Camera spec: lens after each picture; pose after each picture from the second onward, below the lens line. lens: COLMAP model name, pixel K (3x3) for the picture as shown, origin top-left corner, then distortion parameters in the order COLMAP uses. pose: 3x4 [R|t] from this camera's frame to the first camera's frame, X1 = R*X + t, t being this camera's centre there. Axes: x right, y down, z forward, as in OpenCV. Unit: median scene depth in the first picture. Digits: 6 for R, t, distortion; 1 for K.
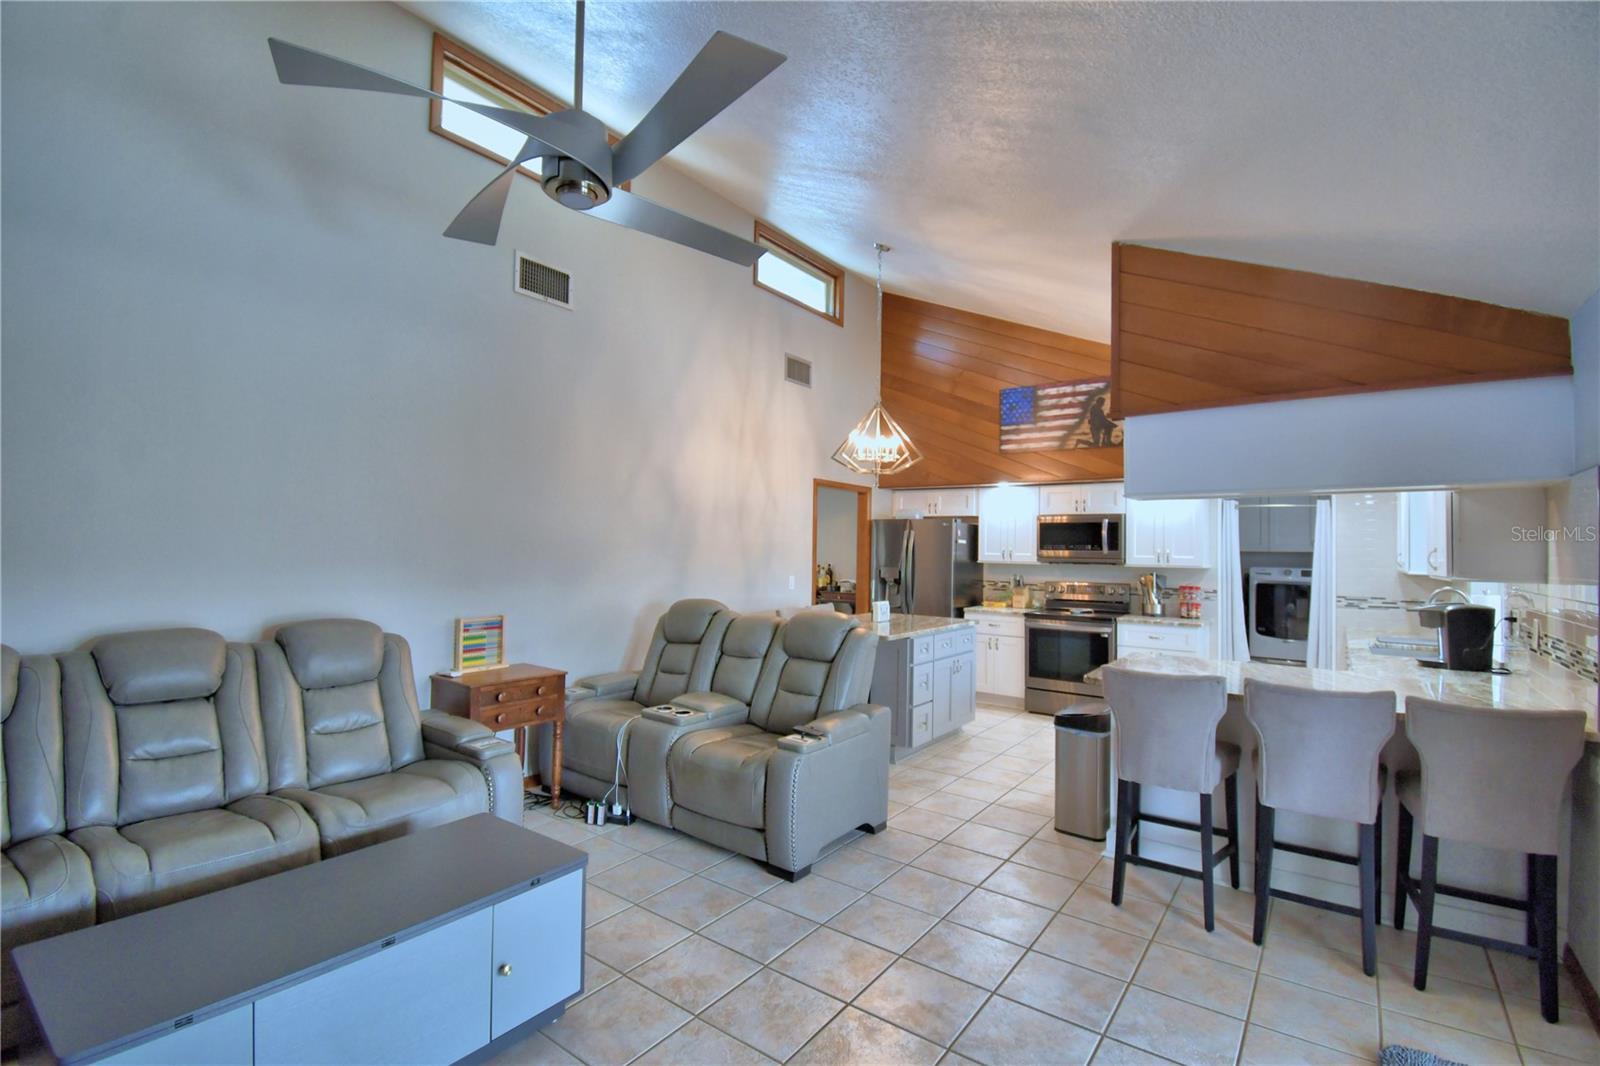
lens RADIAL K [[699.8, 0, 769.7], [0, 699.8, 533.4], [0, 0, 1]] dist [-0.002698, -0.014985]
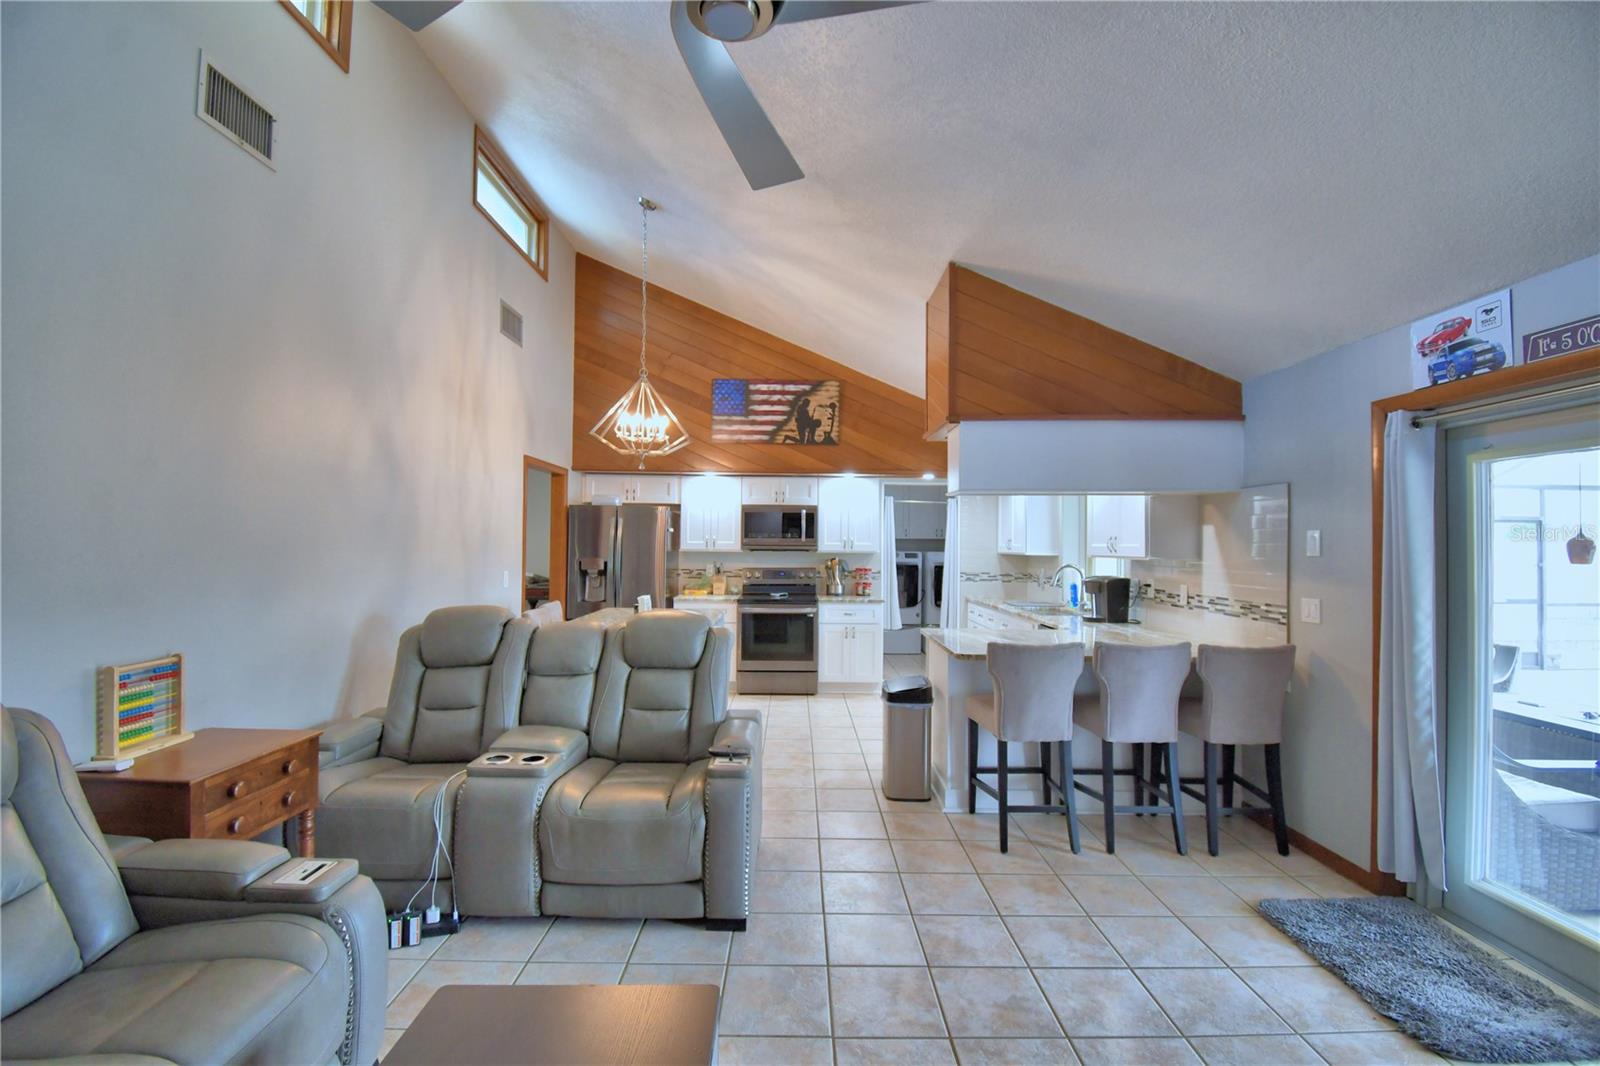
lens RADIAL K [[699.8, 0, 790.0], [0, 699.8, 531.8], [0, 0, 1]] dist [-0.002698, -0.014985]
pose [[0.796673, 0.000973, 0.604409, -0.319552], [-0.010436, 0.999872, 0.012146, 0.001323], [-0.604320, -0.015984, 0.796581, 0.216121]]
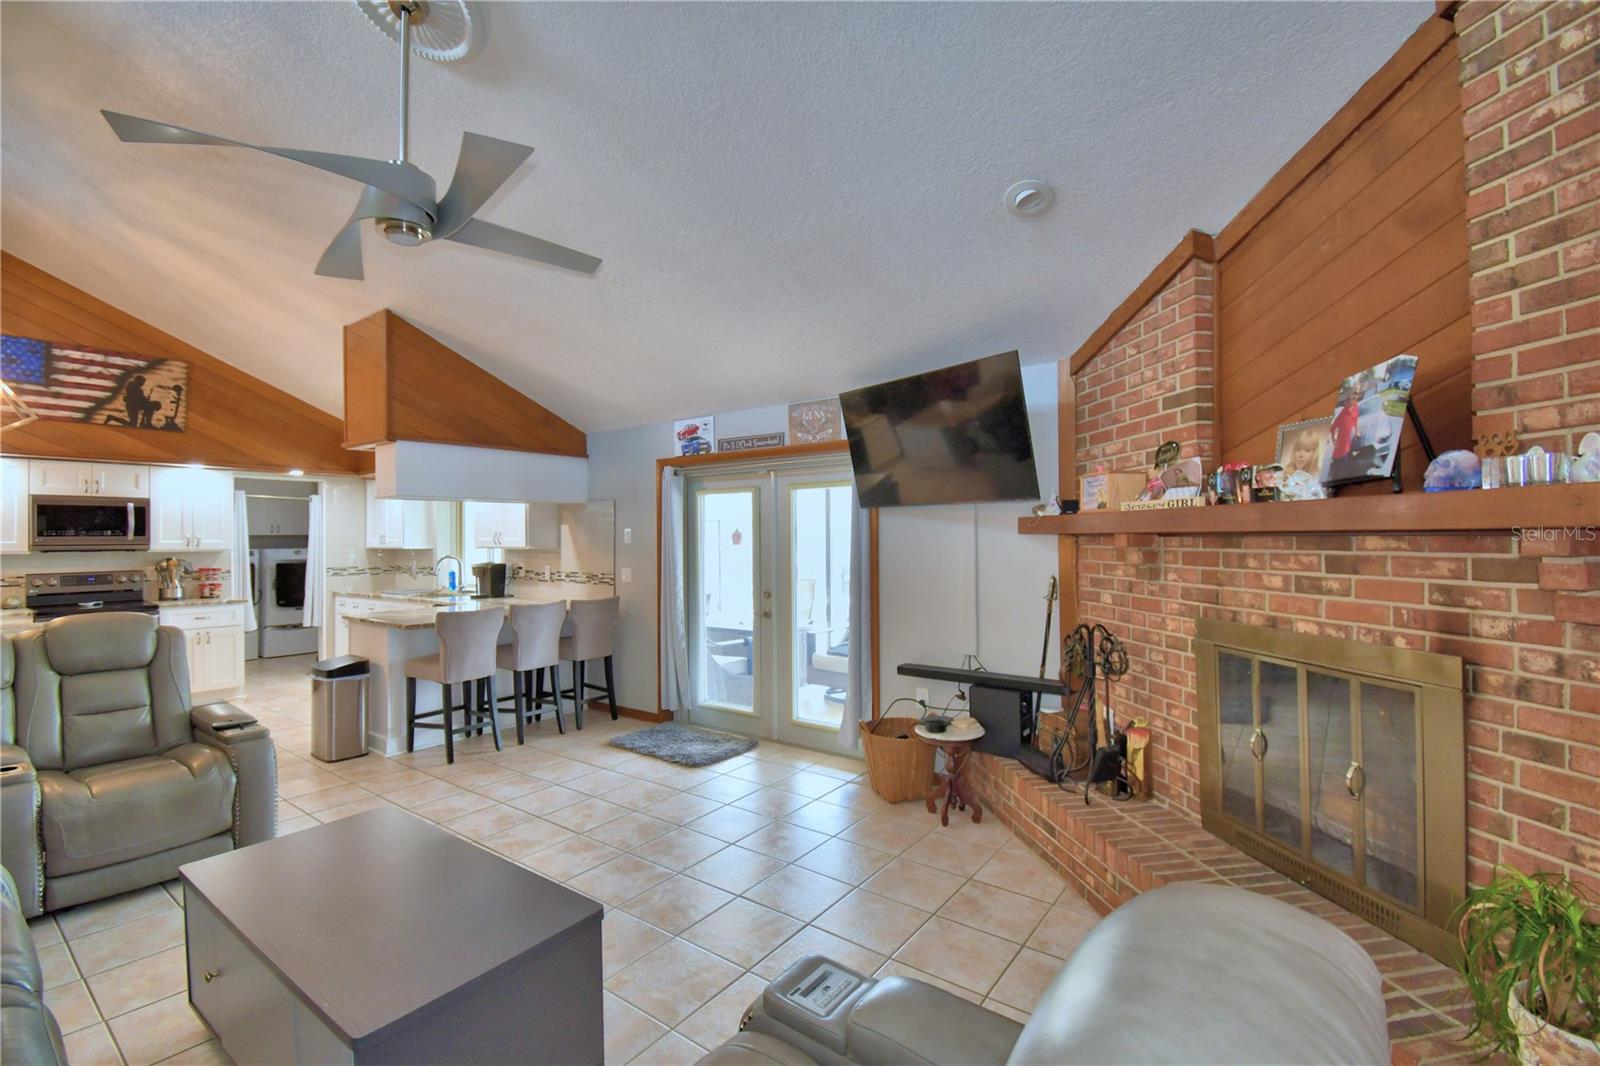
lens RADIAL K [[699.8, 0, 794.5], [0, 699.8, 529.4], [0, 0, 1]] dist [-0.002698, -0.014985]
pose [[-0.011681, -0.005435, 0.999917, -0.734205], [-0.016674, 0.999847, 0.005240, -0.007682], [-0.999793, -0.016611, -0.011769, 0.177338]]
